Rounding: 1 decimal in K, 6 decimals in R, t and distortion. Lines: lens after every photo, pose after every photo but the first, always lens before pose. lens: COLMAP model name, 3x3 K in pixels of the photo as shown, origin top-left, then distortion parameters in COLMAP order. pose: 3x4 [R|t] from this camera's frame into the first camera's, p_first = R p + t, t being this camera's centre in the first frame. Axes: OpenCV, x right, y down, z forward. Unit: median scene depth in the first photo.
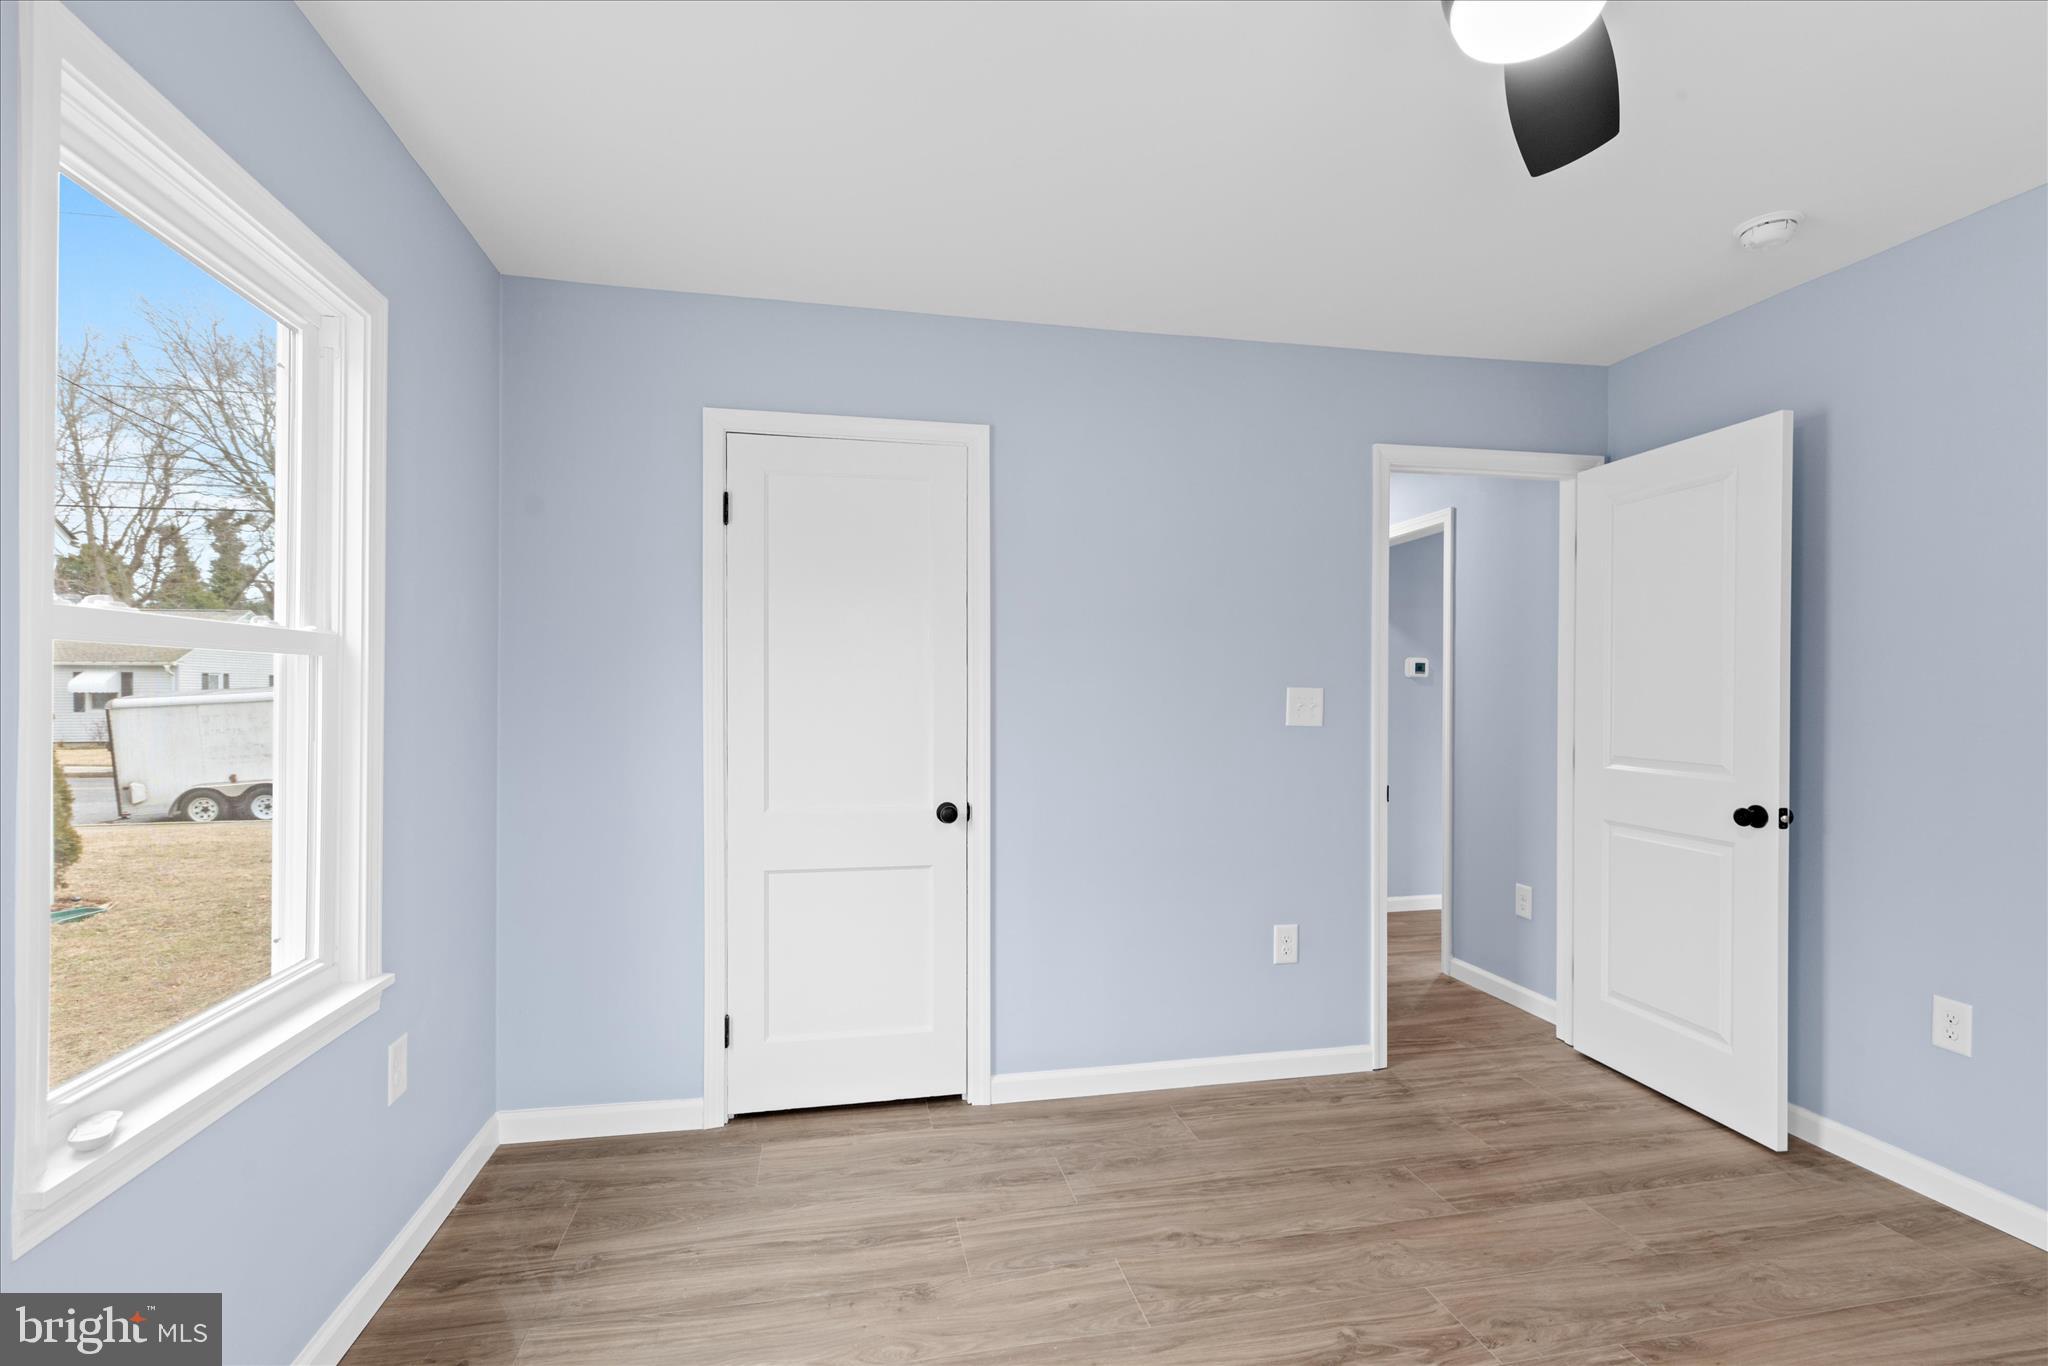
lens RADIAL K [[945.9, 0, 1030.0], [0, 945.9, 696.1], [0, 0, 1]] dist [0.003358, -0.000226]
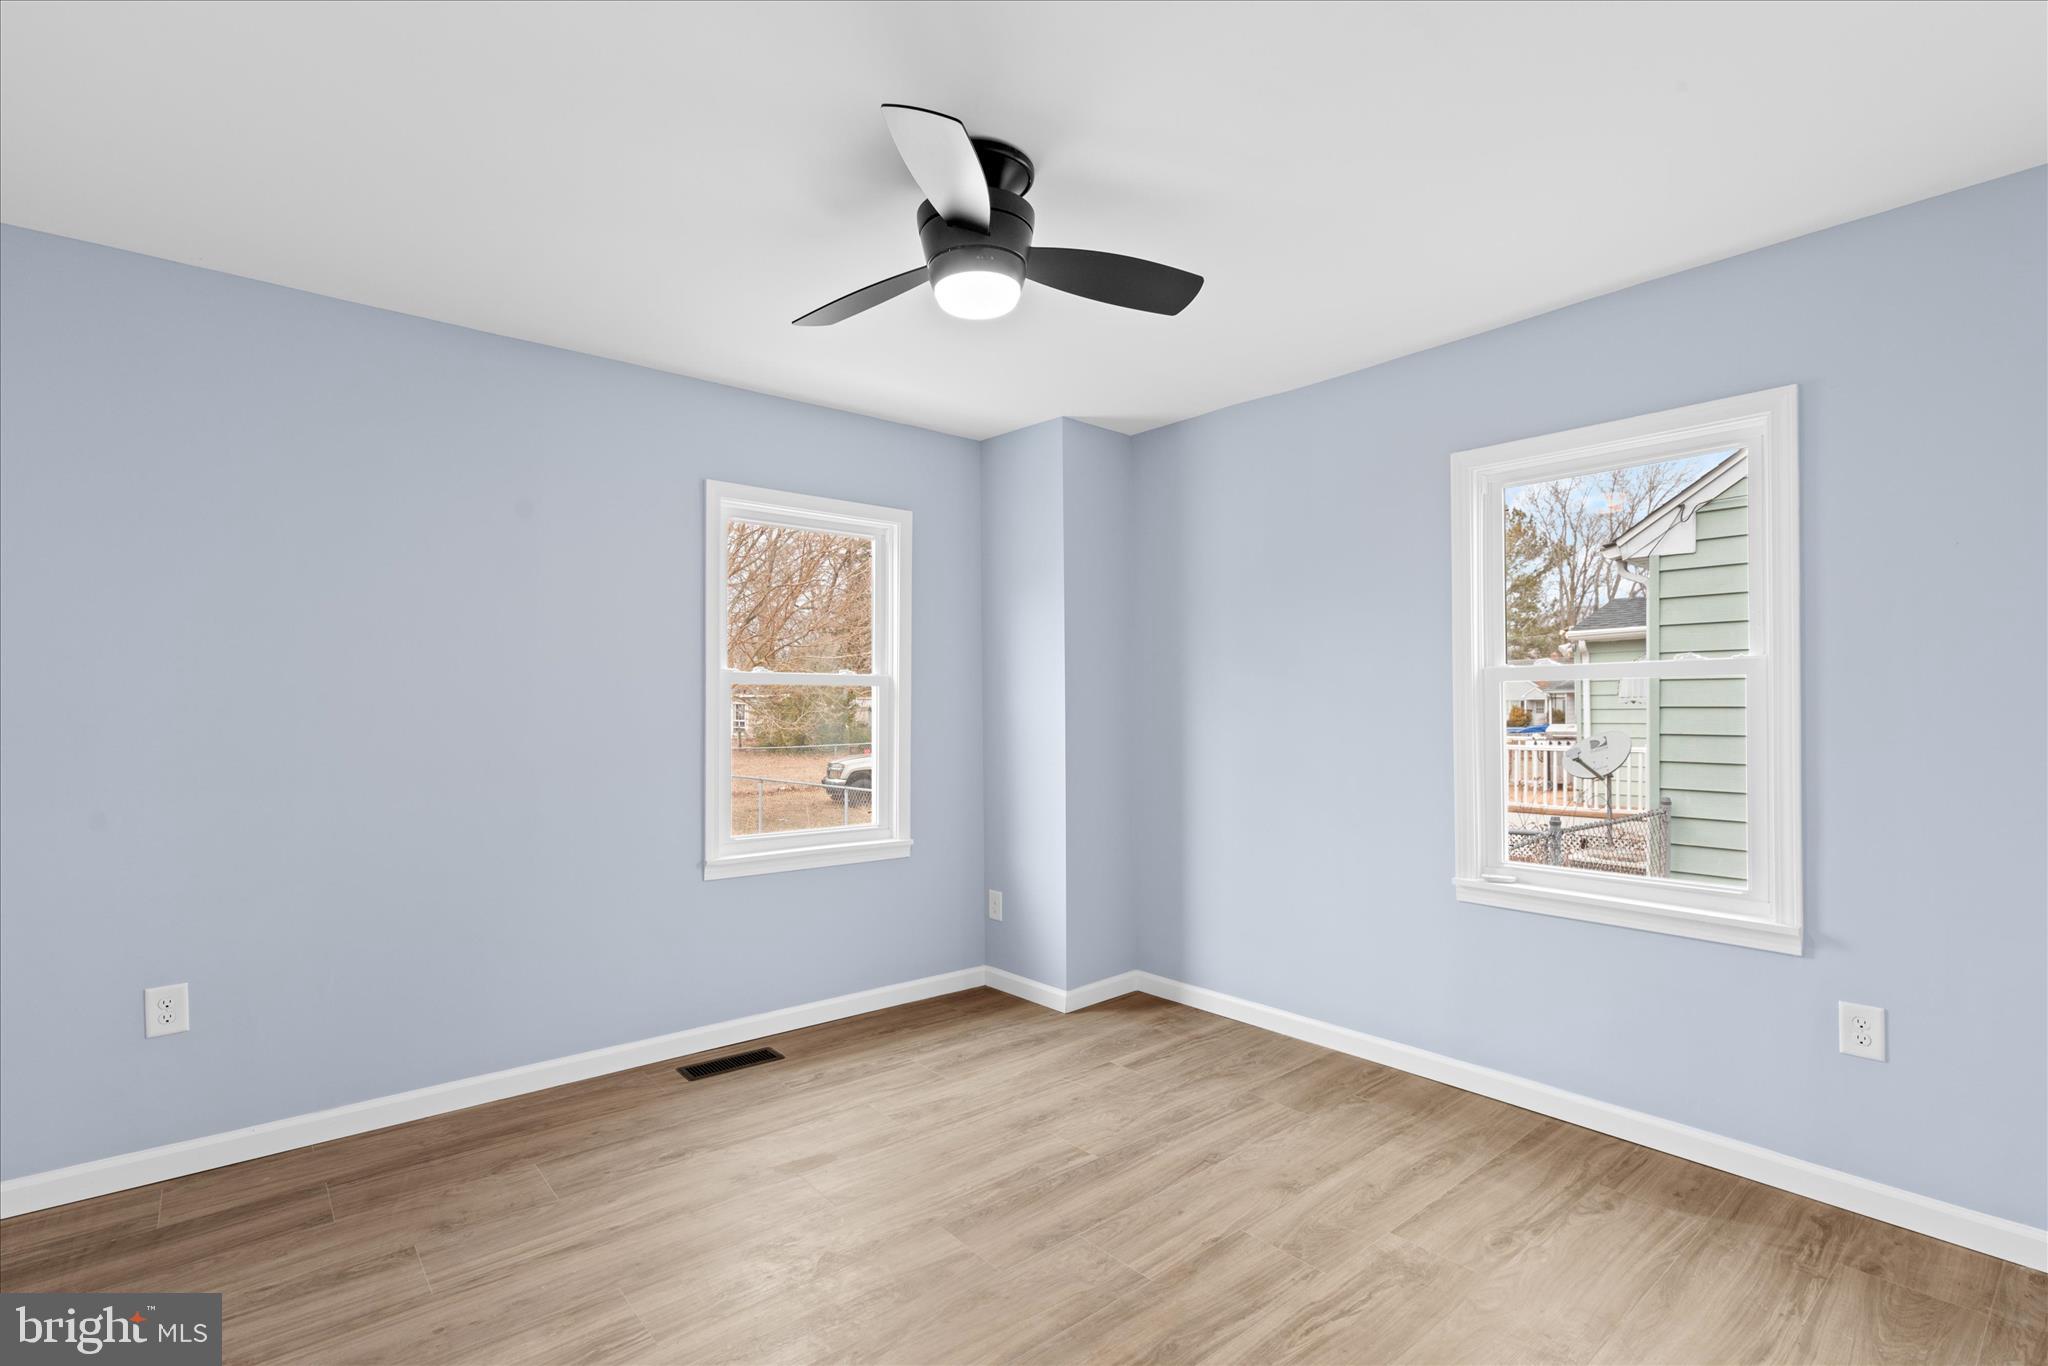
lens RADIAL K [[945.9, 0, 1030.0], [0, 945.9, 696.1], [0, 0, 1]] dist [0.003358, -0.000226]
pose [[-0.877870, -0.012012, -0.478748, 0.603584], [-0.007404, 0.999906, -0.011511, 0.008769], [0.478841, -0.006560, -0.877877, 1.211442]]
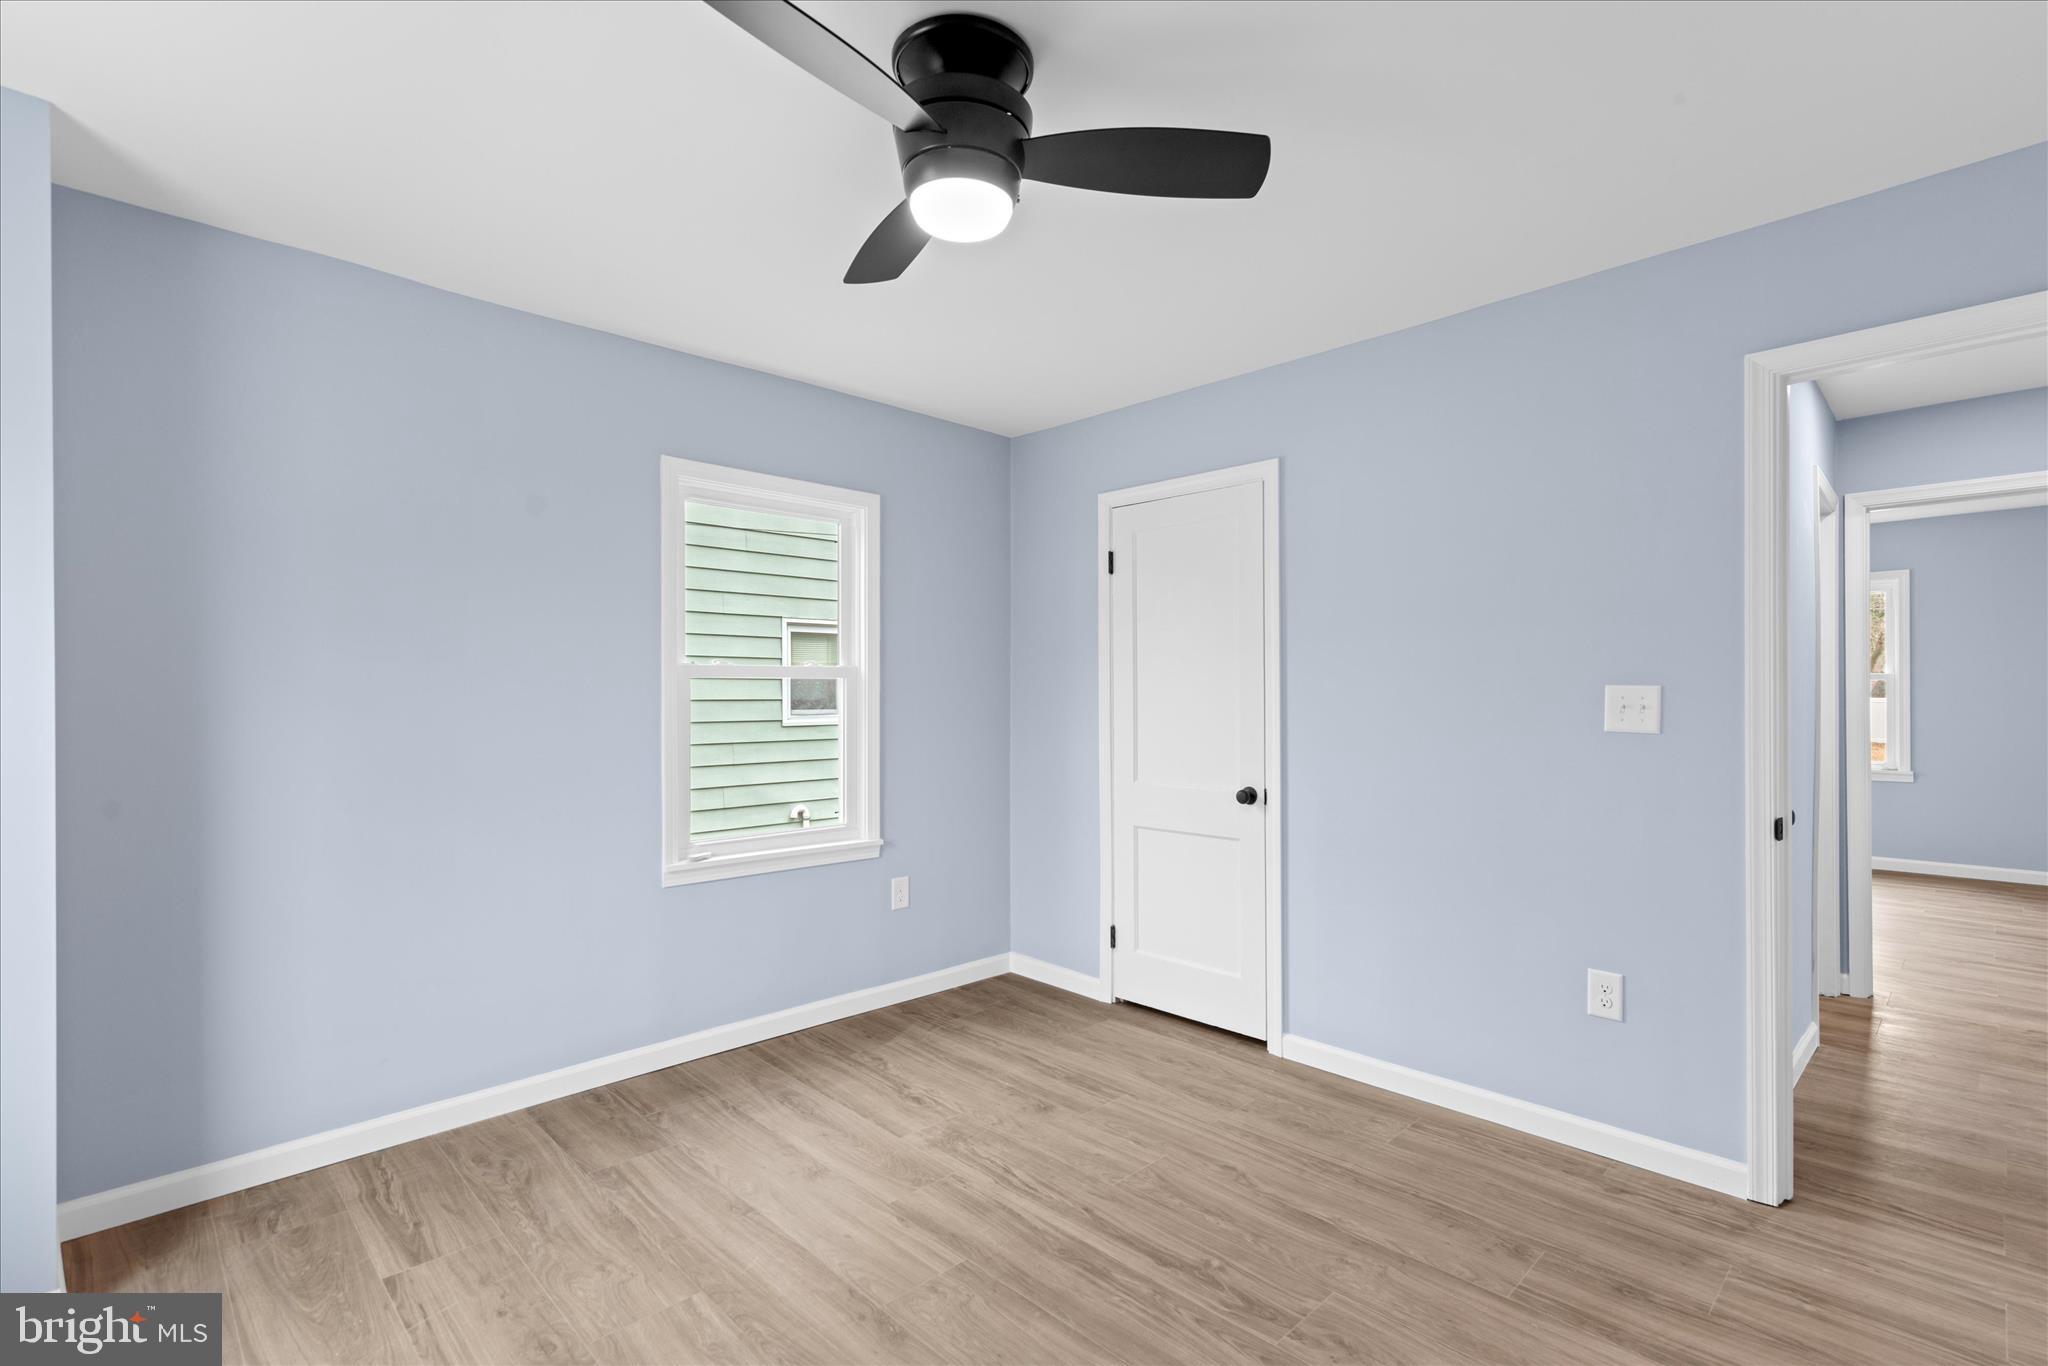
lens RADIAL K [[945.9, 0, 1030.0], [0, 945.9, 696.1], [0, 0, 1]] dist [0.003358, -0.000226]
pose [[0.536342, -0.002982, -0.843995, 0.855521], [0.001369, 0.999996, -0.002663, 0.002341], [0.843999, 0.000273, 0.536344, 0.157830]]
